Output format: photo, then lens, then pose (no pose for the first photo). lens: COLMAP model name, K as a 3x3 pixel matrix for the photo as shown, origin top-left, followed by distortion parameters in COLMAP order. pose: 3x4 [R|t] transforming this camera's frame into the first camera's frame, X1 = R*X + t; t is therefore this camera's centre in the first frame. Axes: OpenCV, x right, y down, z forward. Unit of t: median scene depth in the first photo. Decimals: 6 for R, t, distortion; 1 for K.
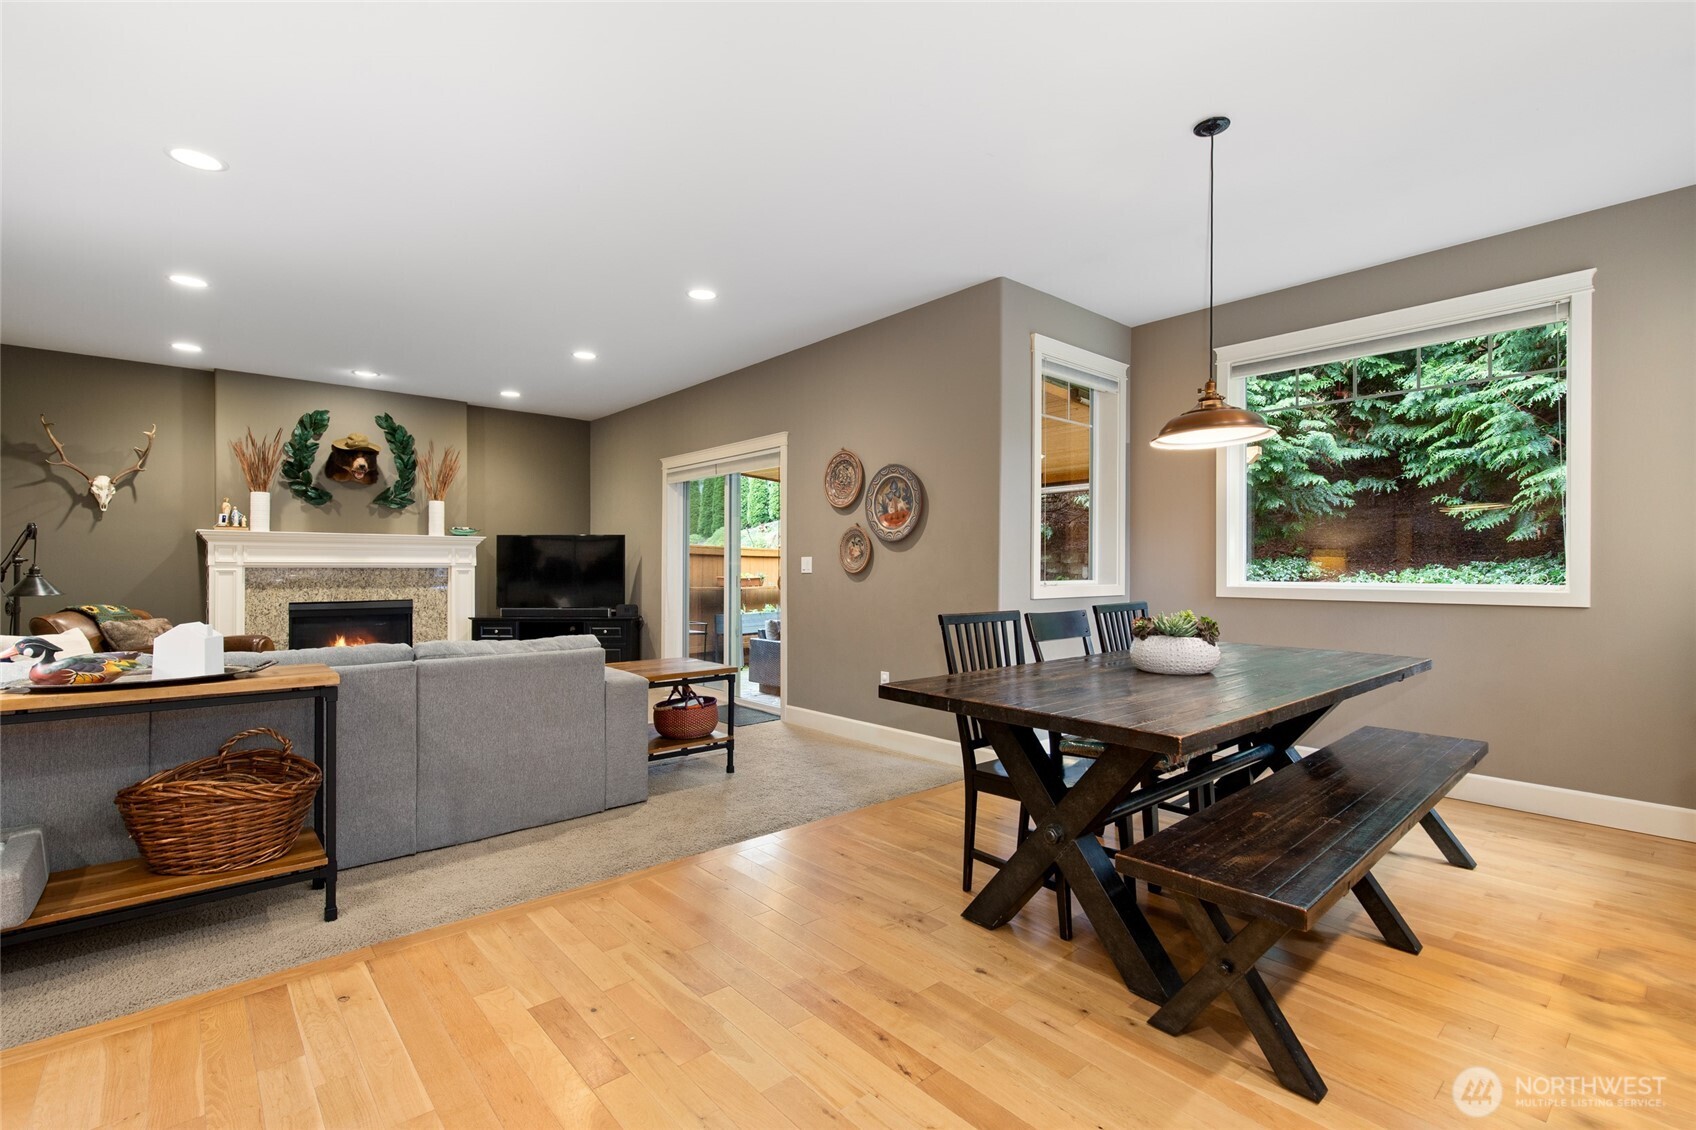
lens RADIAL K [[771.0, 0, 855.5], [0, 771.0, 561.4], [0, 0, 1]] dist [0.006923, -0.002046]
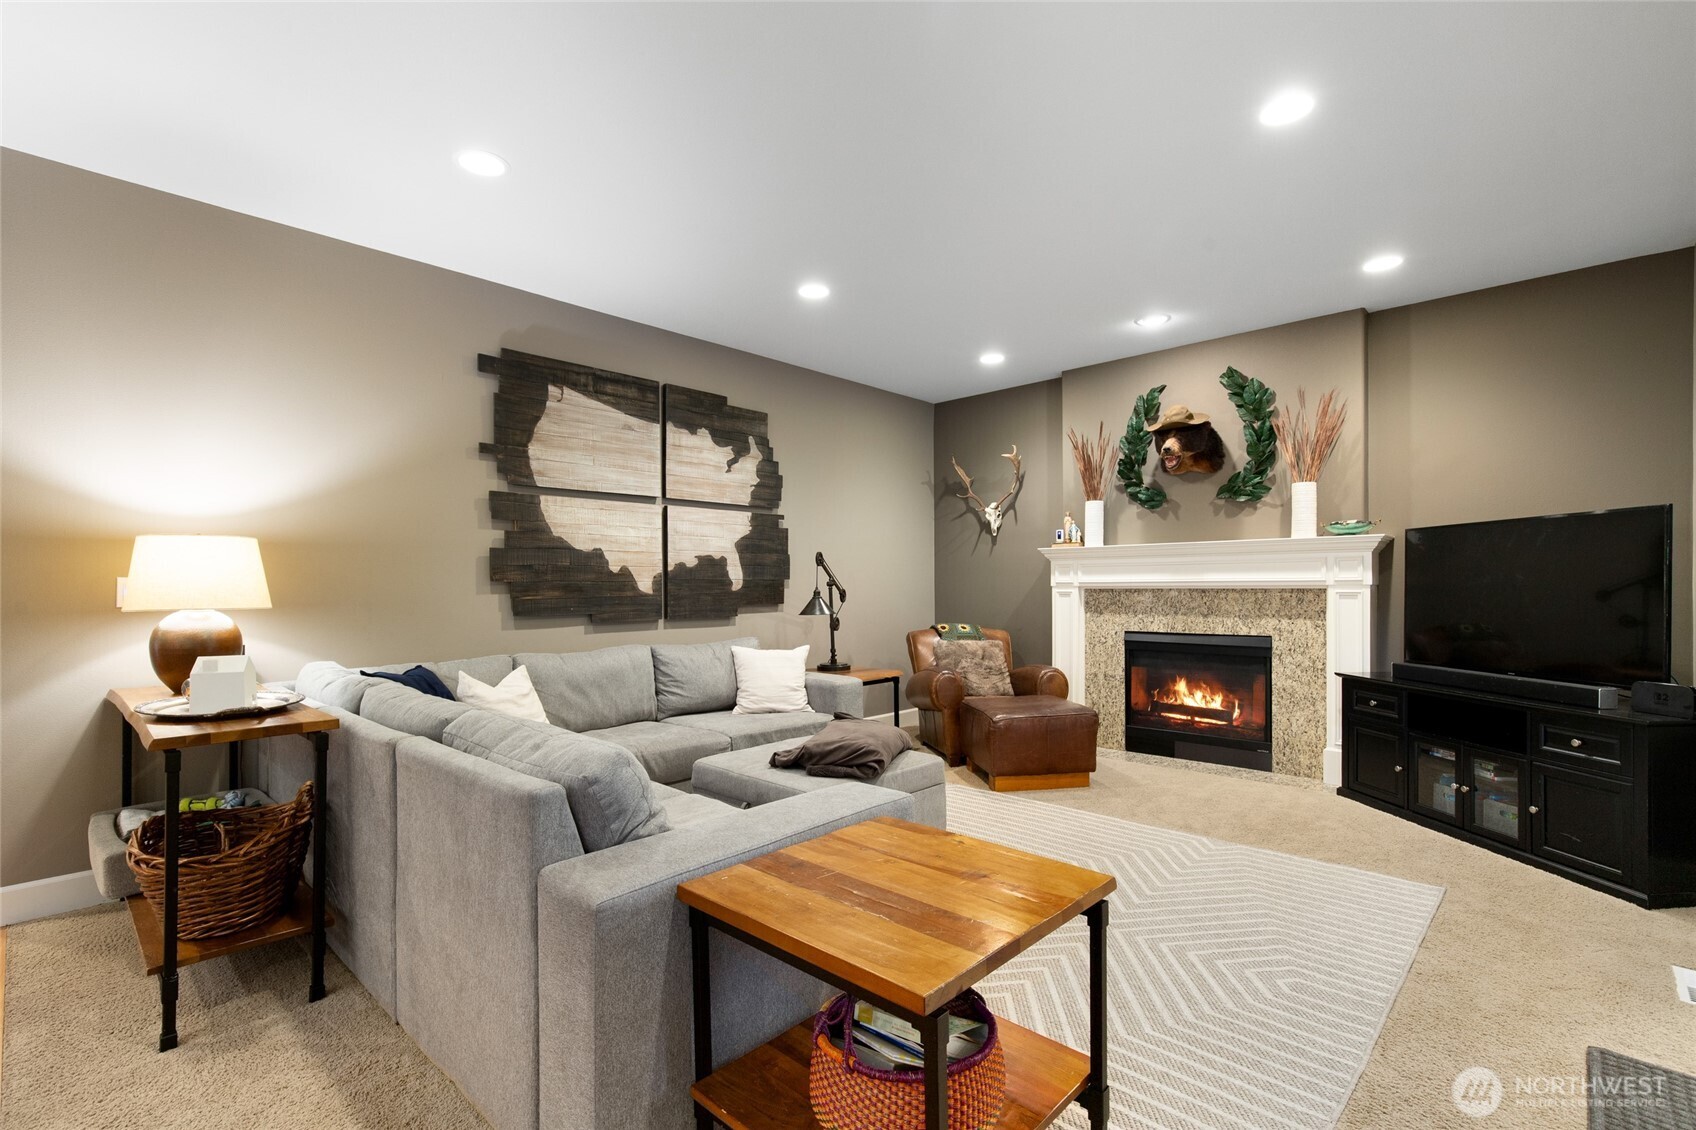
lens RADIAL K [[771.0, 0, 833.5], [0, 771.0, 590.9], [0, 0, 1]] dist [0.006923, -0.002046]
pose [[0.081558, 0.005494, -0.996653, 0.061548], [0.014266, 0.999876, 0.006679, 0.000707], [0.996567, -0.014763, 0.081469, 0.598681]]
